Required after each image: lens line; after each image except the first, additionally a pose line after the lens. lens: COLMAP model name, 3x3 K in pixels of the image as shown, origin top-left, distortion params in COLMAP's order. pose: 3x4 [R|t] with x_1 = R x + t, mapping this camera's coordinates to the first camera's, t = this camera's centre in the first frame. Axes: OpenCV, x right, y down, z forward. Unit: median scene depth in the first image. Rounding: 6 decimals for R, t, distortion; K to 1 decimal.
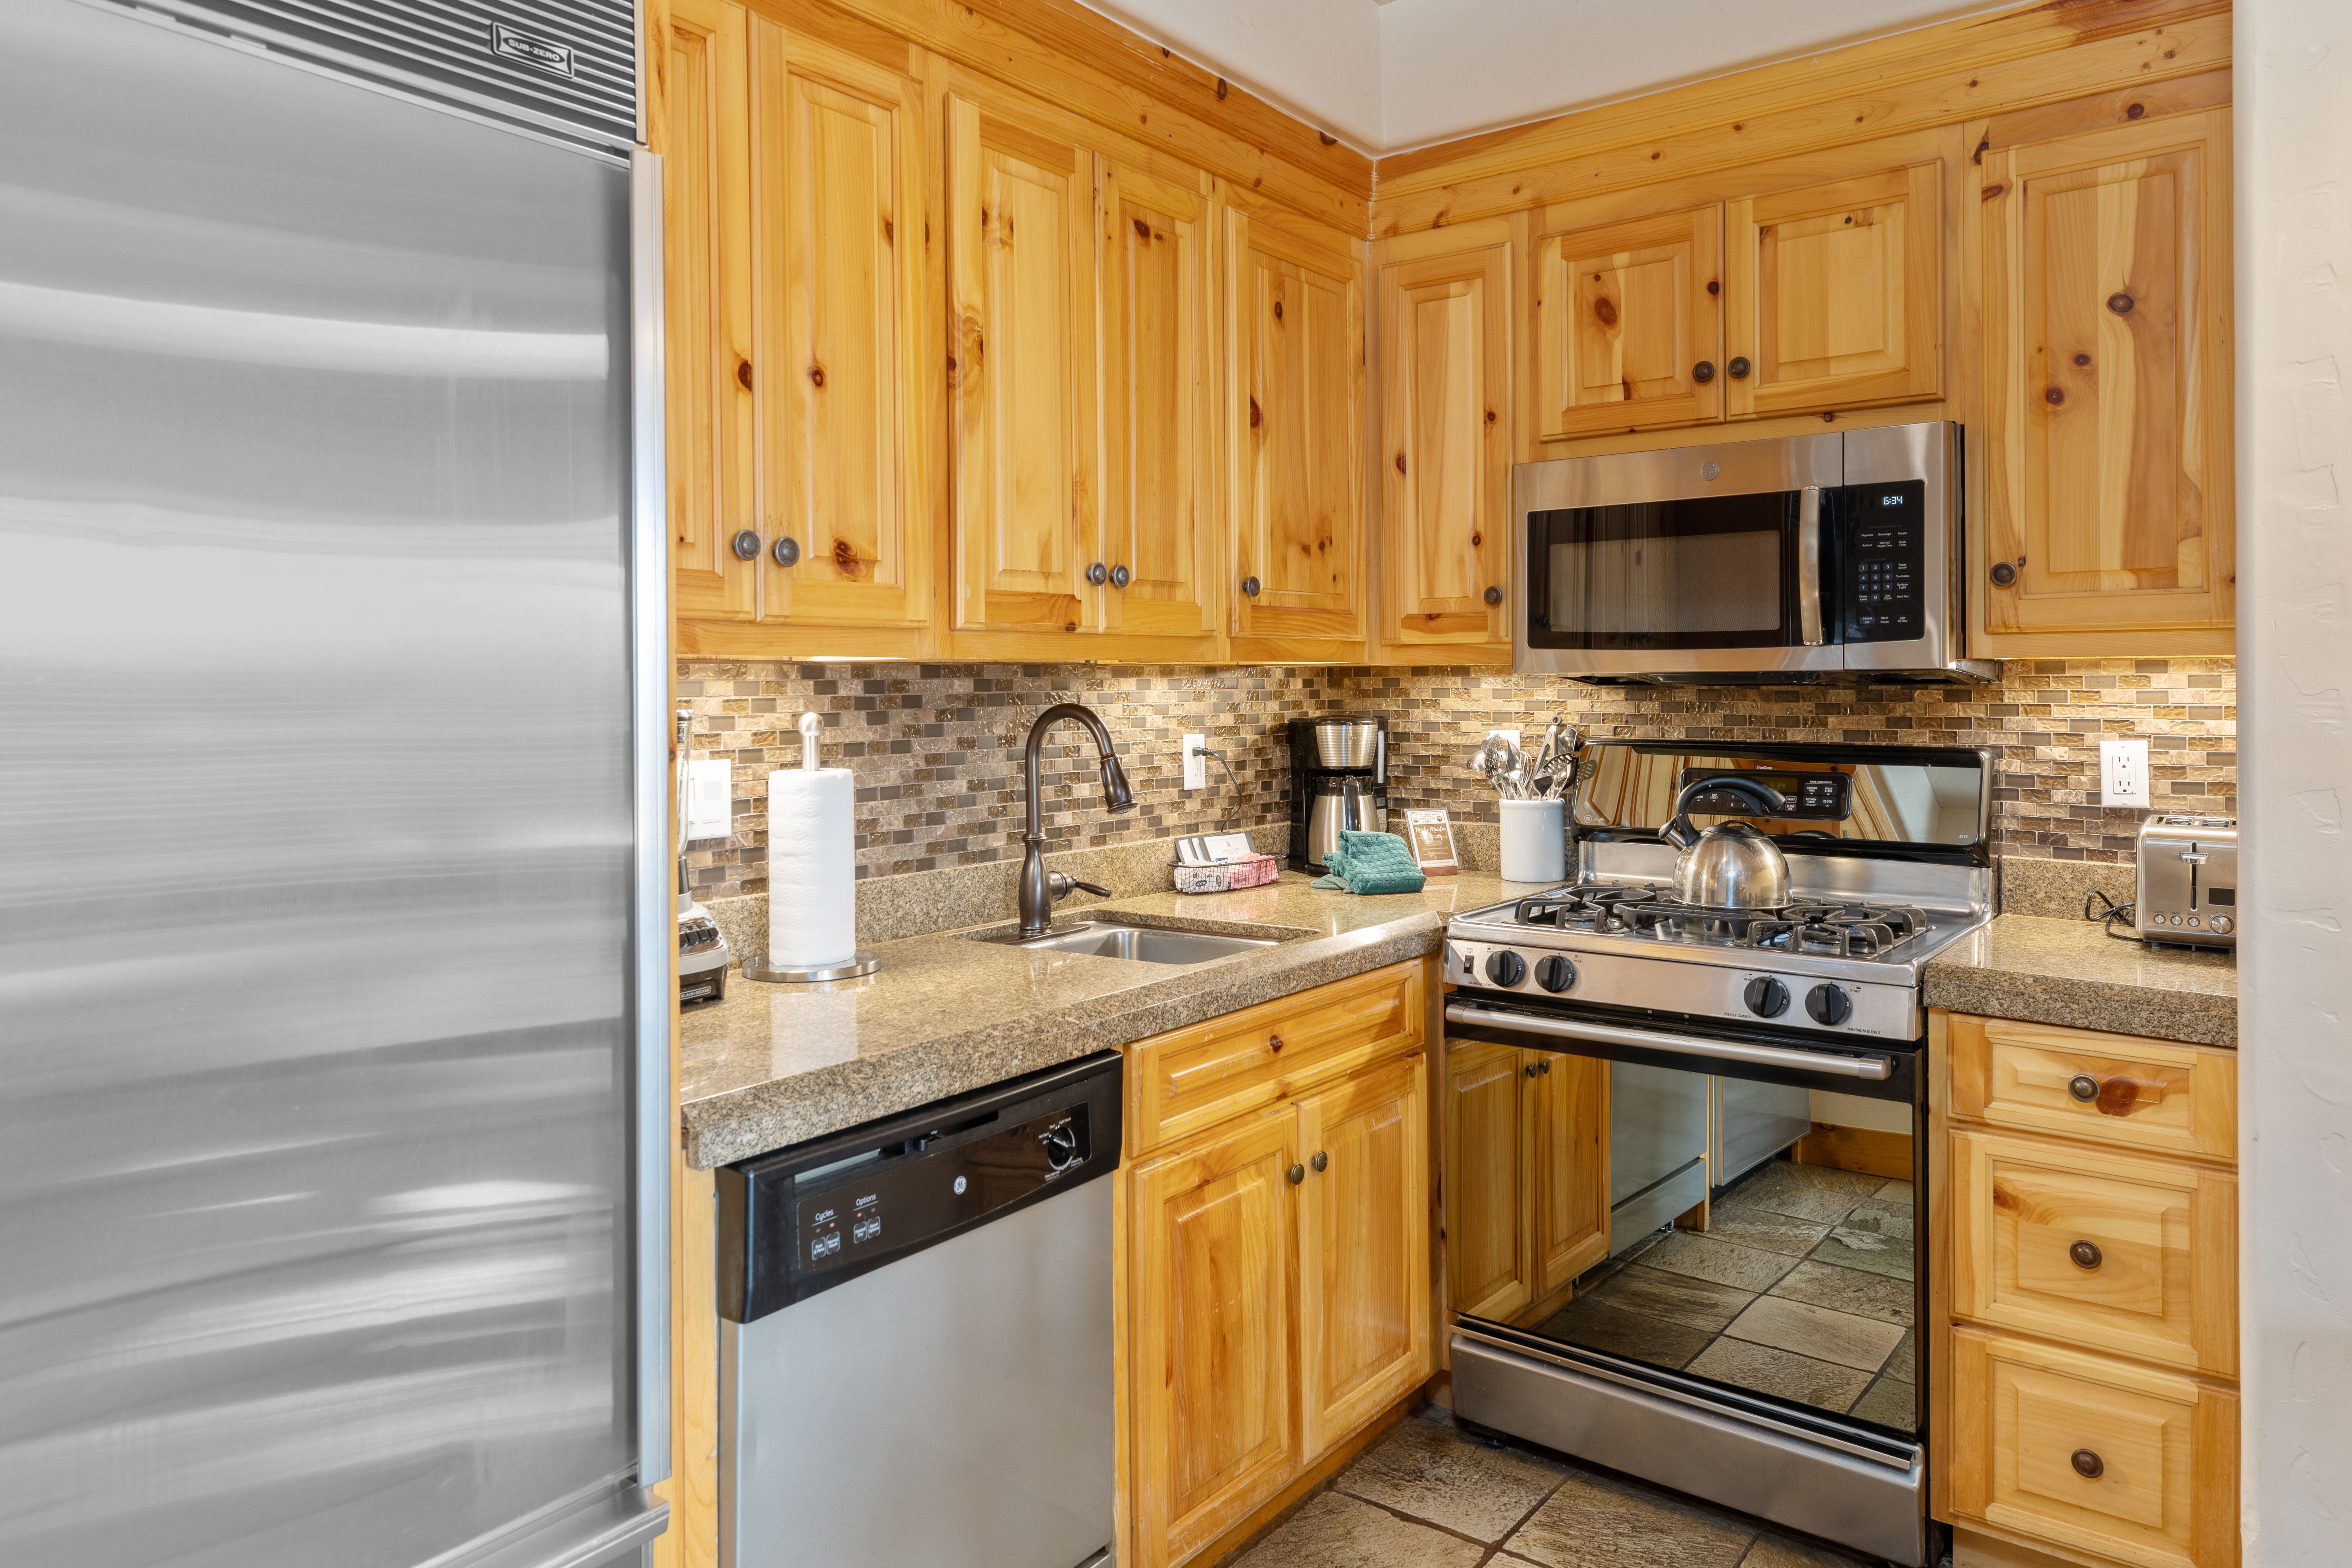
lens RADIAL K [[1545.8, 0, 1178.8], [0, 1545.8, 696.1], [0, 0, 1]] dist [0.008282, 0.002028]
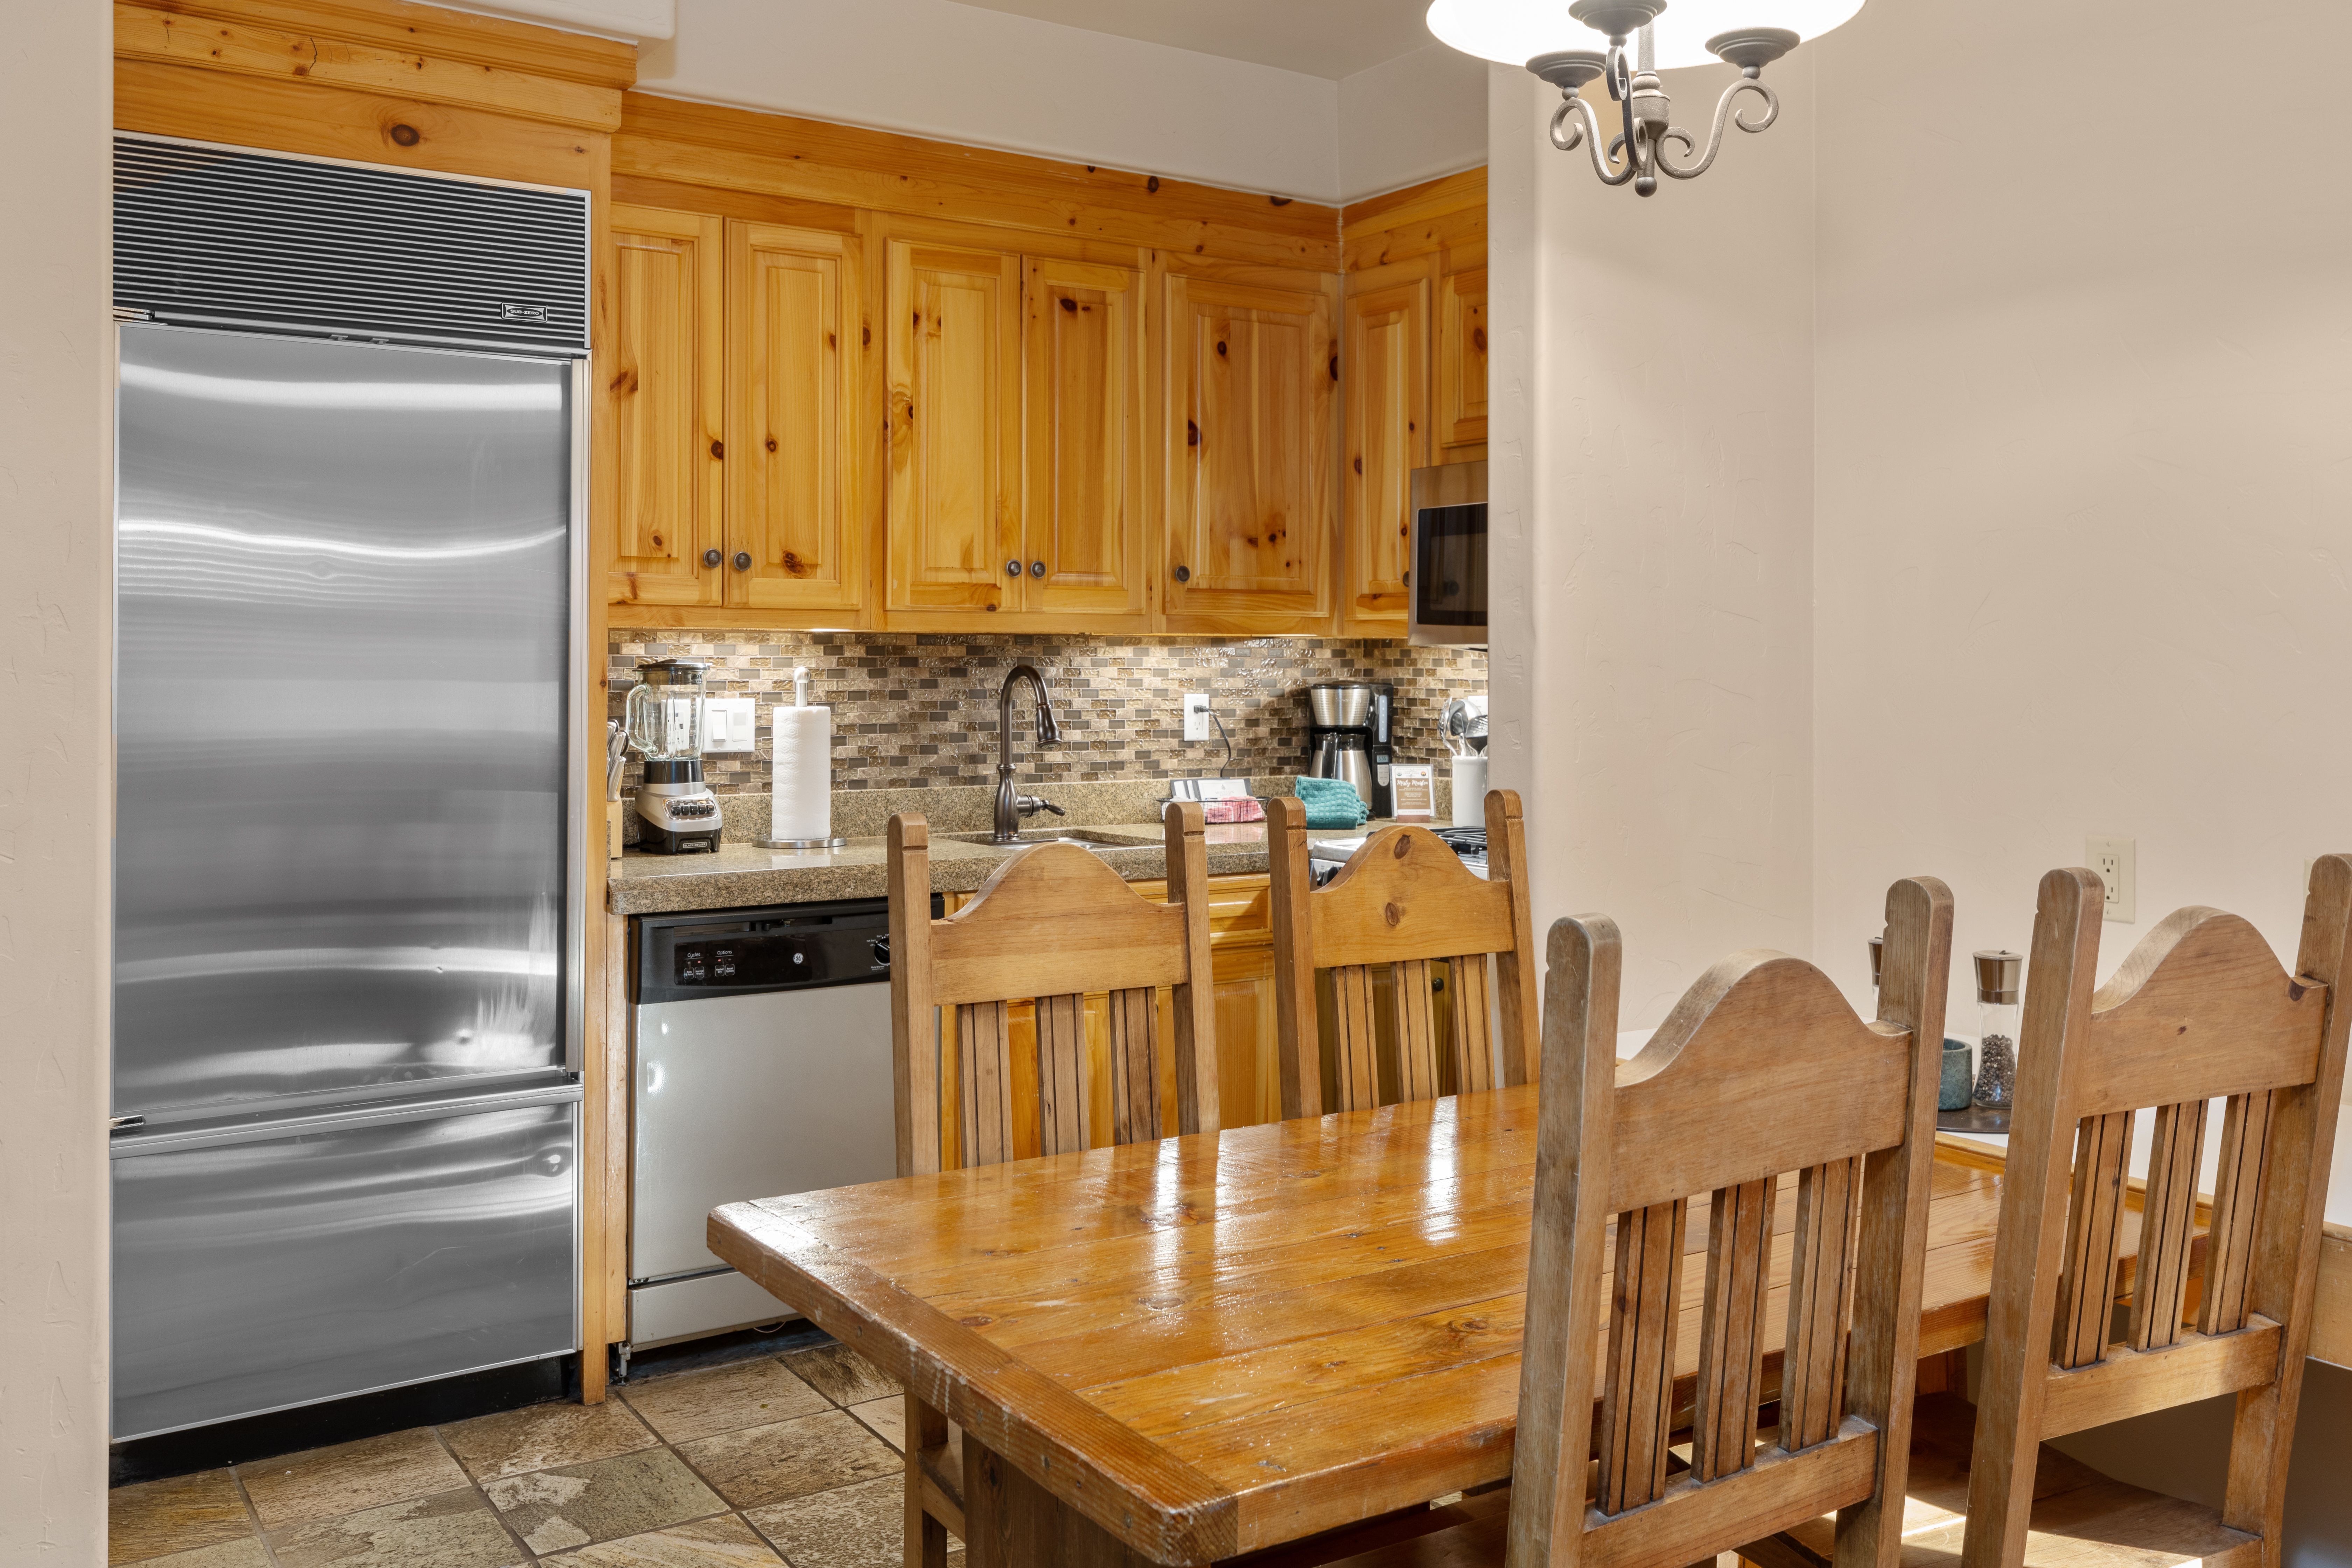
lens RADIAL K [[2003.0, 0, 1180.6], [0, 2003.0, 656.9], [0, 0, 1]] dist [-0.000770, -0.000045]
pose [[0.942495, 0.009382, -0.334089, 0.605191], [-0.012754, 0.999887, -0.007902, 0.009616], [0.333977, 0.011709, 0.942508, -0.543448]]
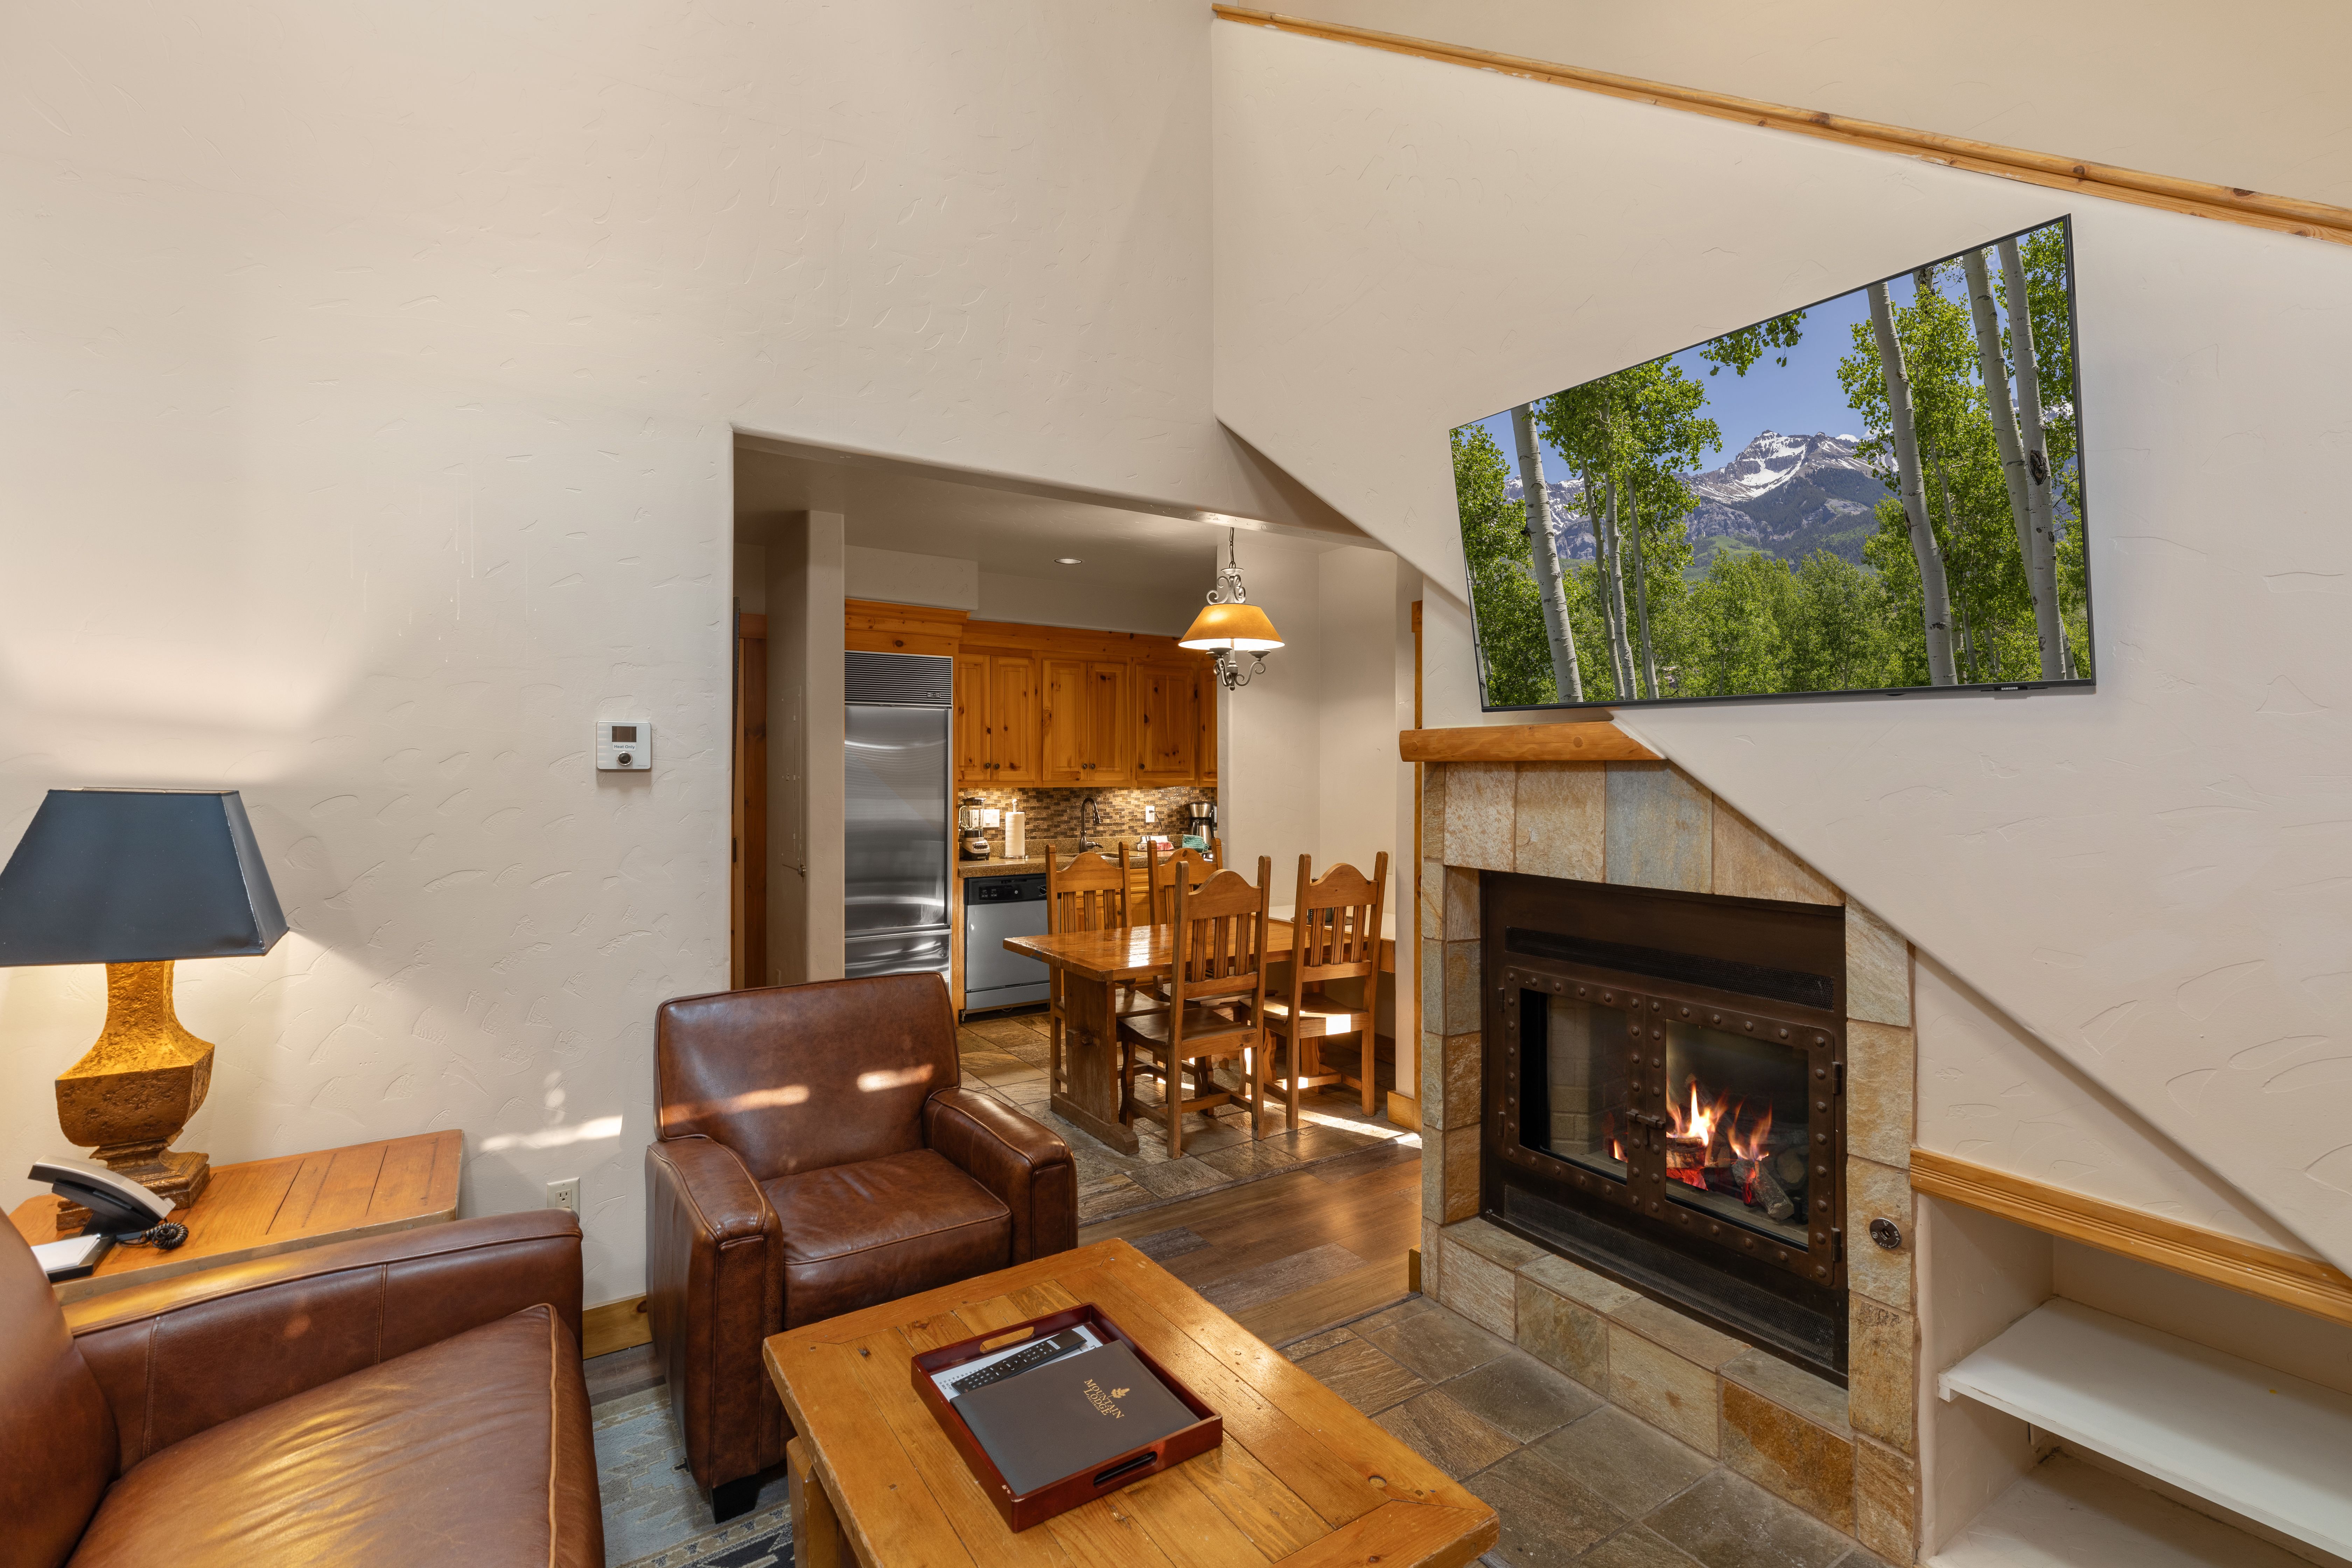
lens RADIAL K [[1051.2, 0, 1188.7], [0, 1051.2, 769.9], [0, 0, 1]] dist [0.007868, 0.000272]
pose [[0.942265, 0.006105, -0.334814, 1.025237], [-0.009612, 0.999915, -0.008818, -0.042801], [0.334731, 0.011527, 0.942243, -1.378255]]
